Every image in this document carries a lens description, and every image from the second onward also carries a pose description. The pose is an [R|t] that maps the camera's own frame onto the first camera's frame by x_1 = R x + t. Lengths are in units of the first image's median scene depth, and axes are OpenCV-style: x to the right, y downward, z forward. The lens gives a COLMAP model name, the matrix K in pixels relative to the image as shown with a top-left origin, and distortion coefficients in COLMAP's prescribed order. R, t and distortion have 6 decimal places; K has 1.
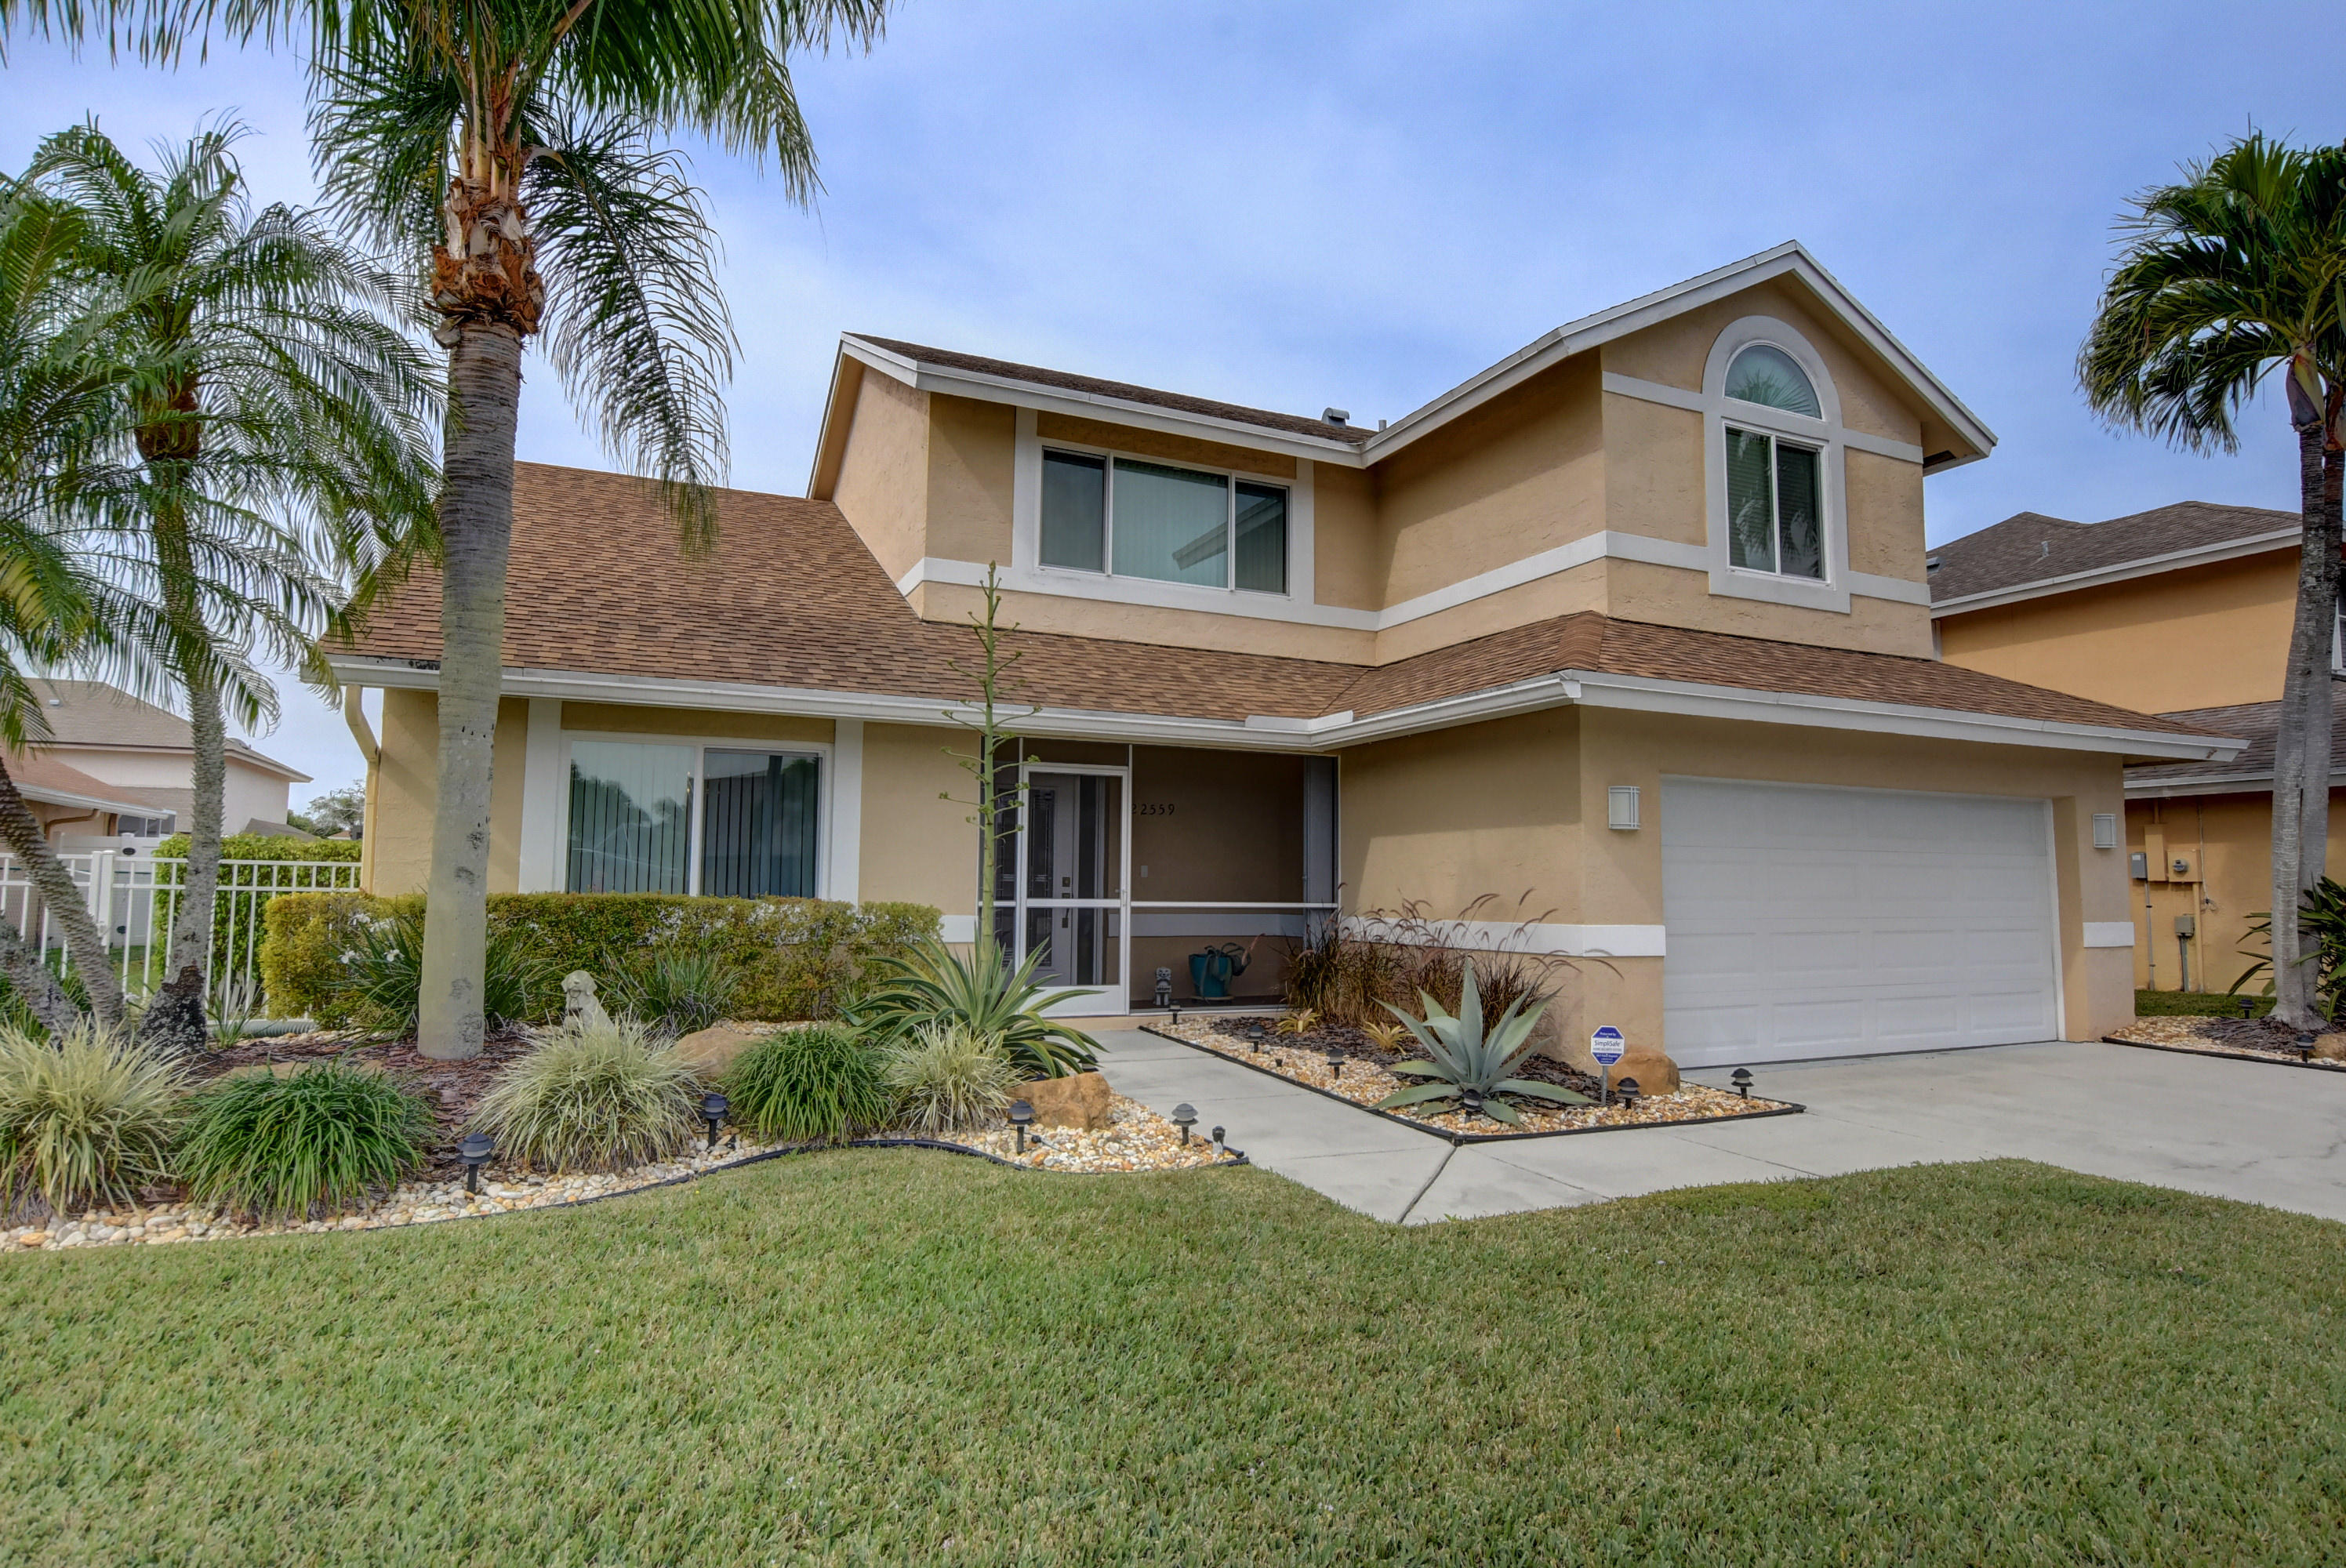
lens RADIAL K [[1145.7, 0, 1131.8], [0, 1145.7, 783.5], [0, 0, 1]] dist [0.001312, 0.000911]
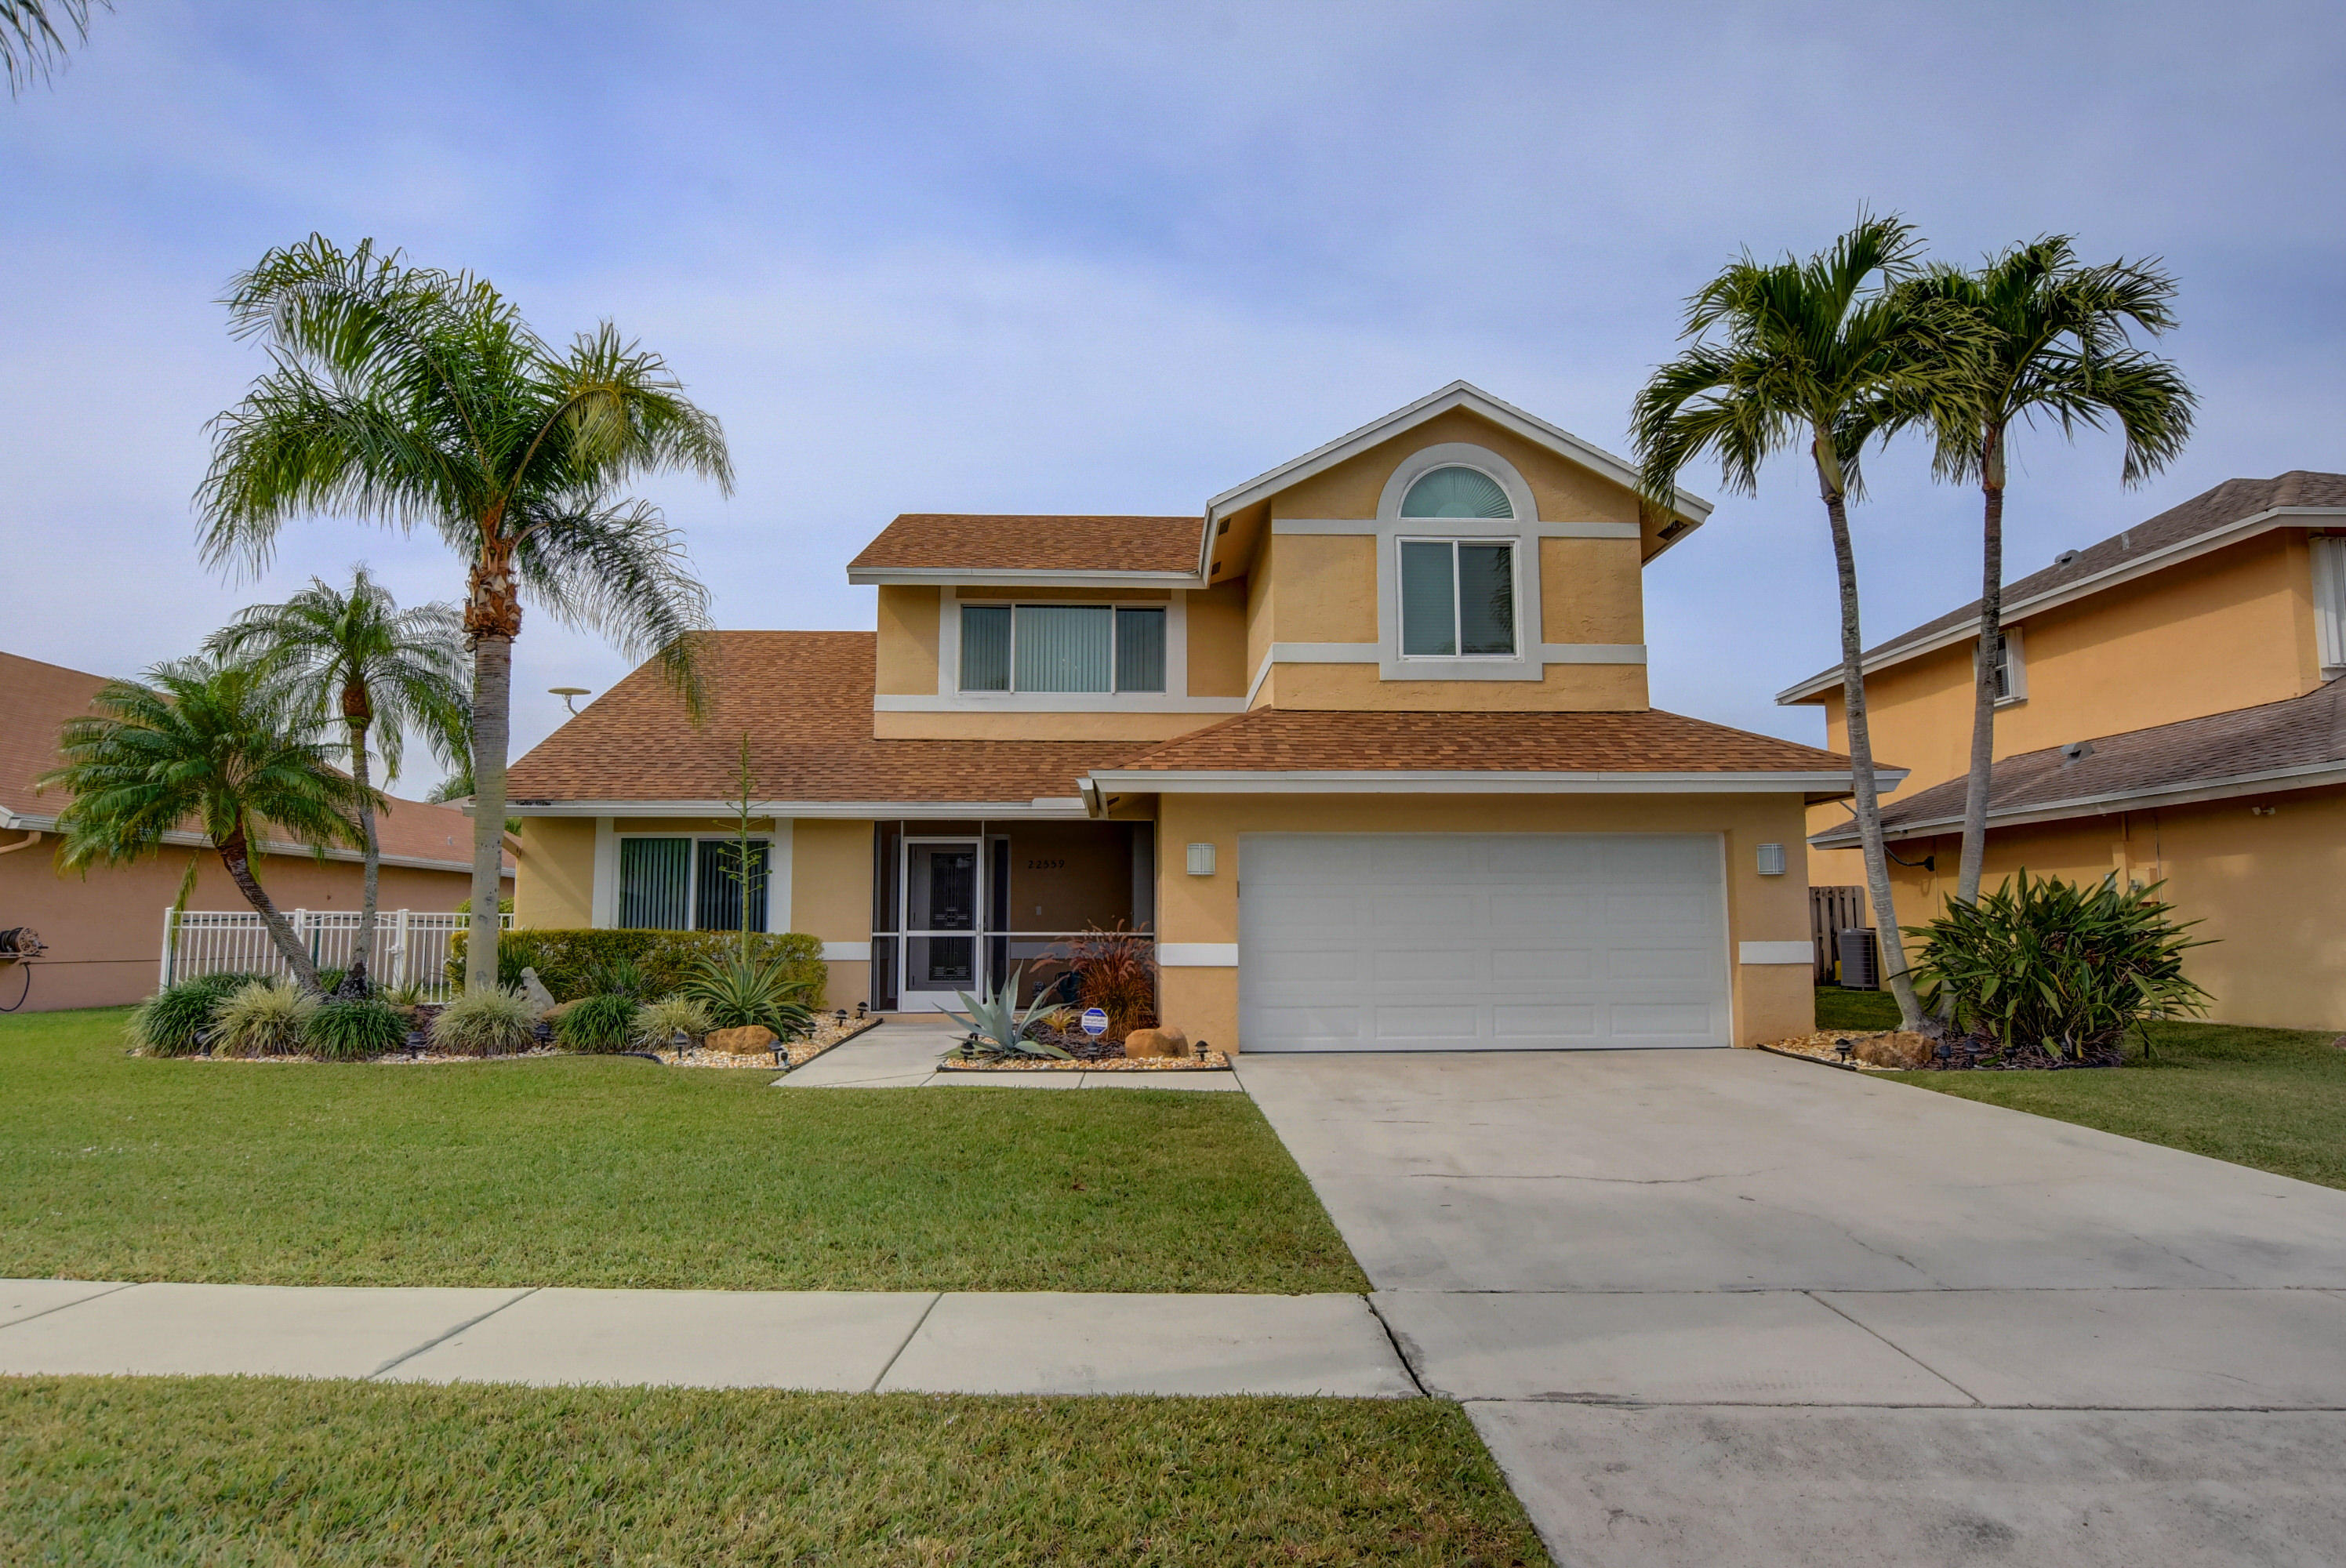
lens RADIAL K [[1212.3, 0, 1175.1], [0, 1212.3, 801.4], [0, 0, 1]] dist [-0.002375, -0.000482]
pose [[0.934389, -0.049421, -0.352809, 0.737412], [0.043529, 0.998749, -0.024621, -0.010769], [0.353584, 0.007648, 0.935371, -0.304997]]
